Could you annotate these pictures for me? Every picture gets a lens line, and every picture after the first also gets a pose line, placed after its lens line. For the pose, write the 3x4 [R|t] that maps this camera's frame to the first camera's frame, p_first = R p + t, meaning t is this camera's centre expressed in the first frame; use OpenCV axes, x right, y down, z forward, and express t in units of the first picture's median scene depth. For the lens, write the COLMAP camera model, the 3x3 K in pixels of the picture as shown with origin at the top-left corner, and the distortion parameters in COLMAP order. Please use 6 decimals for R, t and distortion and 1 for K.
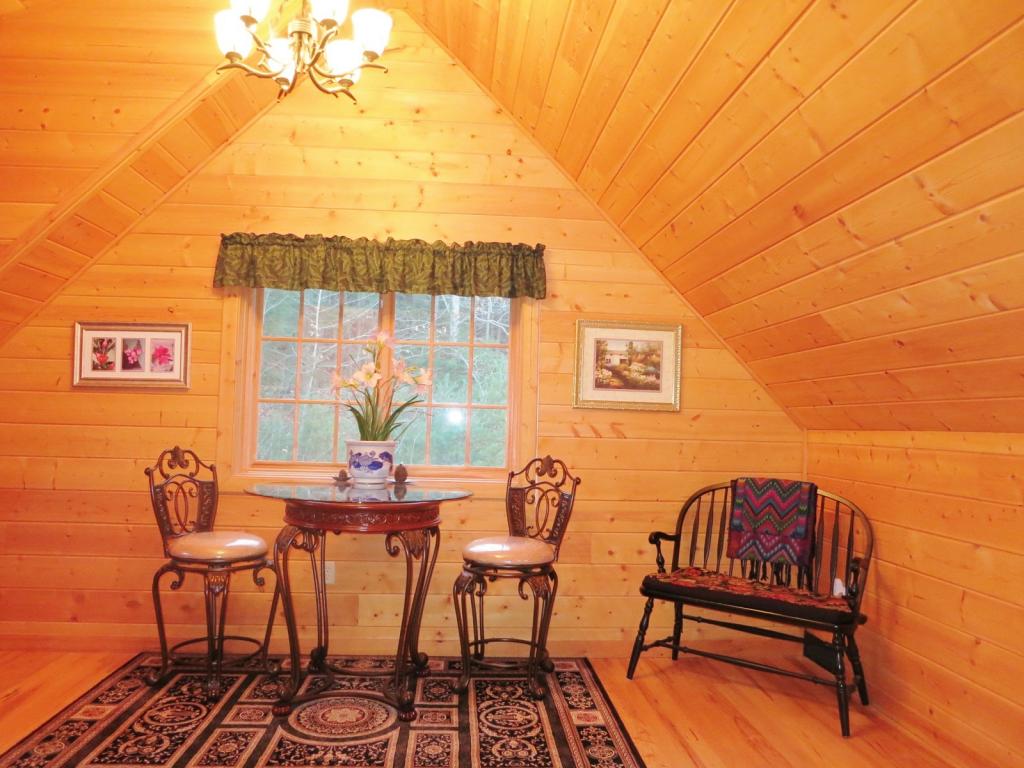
lens RADIAL K [[735.4, 0, 511.8], [0, 735.4, 385.1], [0, 0, 1]] dist [-0.058645, 0.018572]
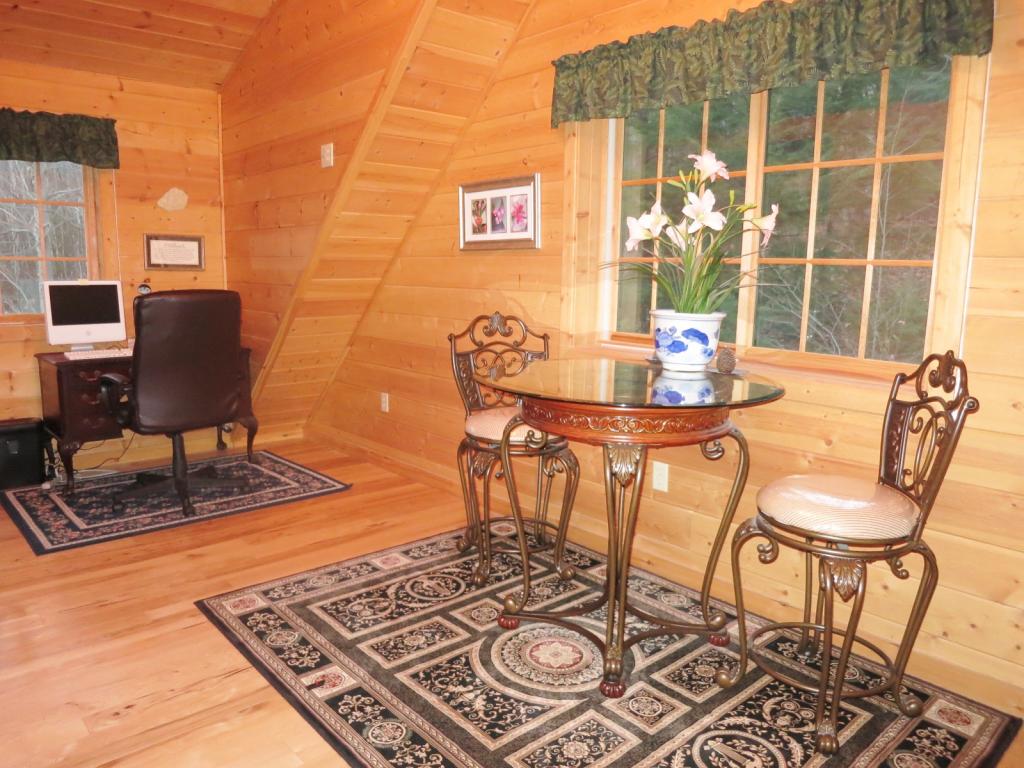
lens RADIAL K [[735.4, 0, 512.2], [0, 735.4, 381.5], [0, 0, 1]] dist [-0.058645, 0.018572]
pose [[0.599012, 0.107351, -0.793512, 0.282842], [0.041012, 0.985559, 0.164292, 0.016991], [0.799689, -0.130957, 0.585958, 0.424986]]
